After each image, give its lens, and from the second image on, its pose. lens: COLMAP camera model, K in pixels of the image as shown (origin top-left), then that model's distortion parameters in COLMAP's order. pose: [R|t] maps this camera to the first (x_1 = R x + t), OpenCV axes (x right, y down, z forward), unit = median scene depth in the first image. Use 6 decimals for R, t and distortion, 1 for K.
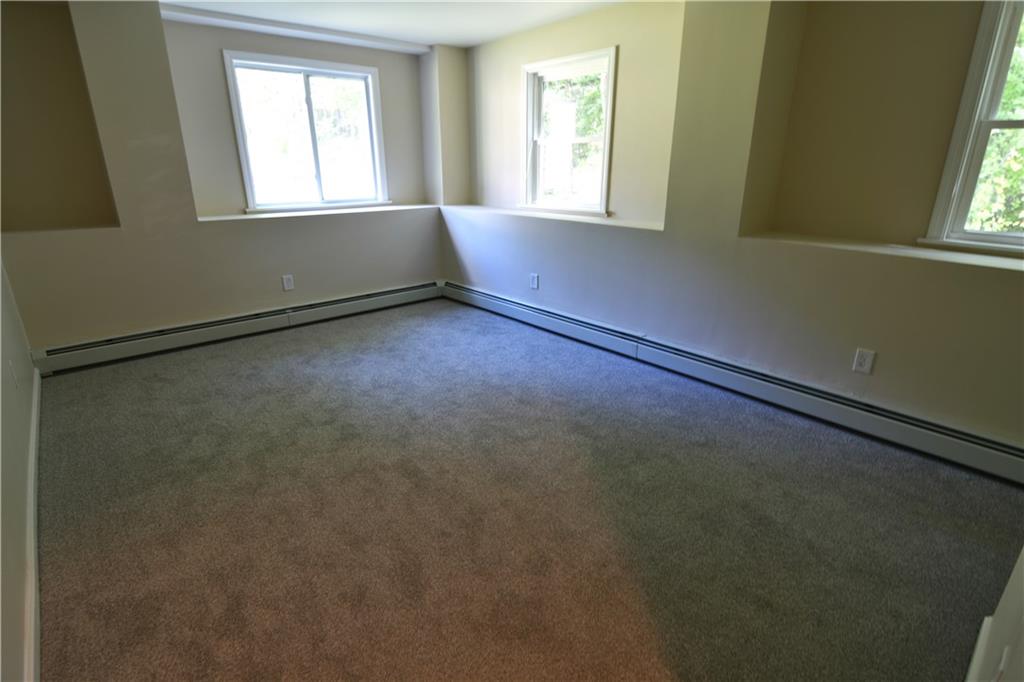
lens RADIAL K [[503.6, 0, 512.0], [0, 503.6, 341.0], [0, 0, 1]] dist [0.000353, 0.000071]
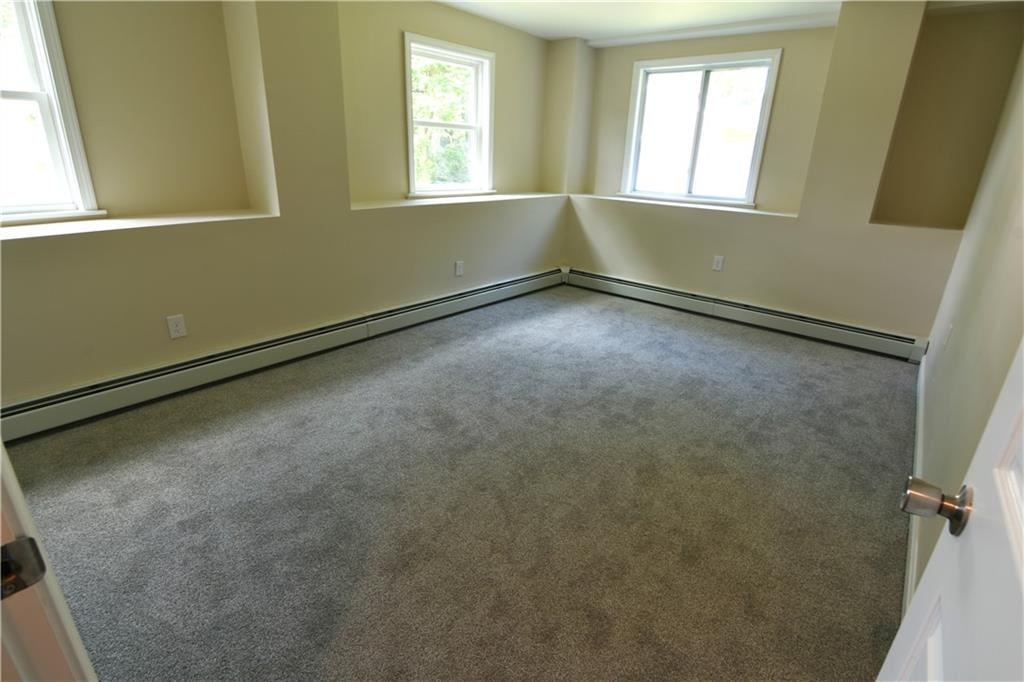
lens RADIAL K [[503.6, 0, 512.0], [0, 503.6, 341.0], [0, 0, 1]] dist [0.000353, 0.000071]
pose [[0.990843, -0.017058, 0.133936, -0.419340], [0.015289, 0.999782, 0.014222, 0.015214], [-0.134150, -0.012044, 0.990888, -0.014327]]
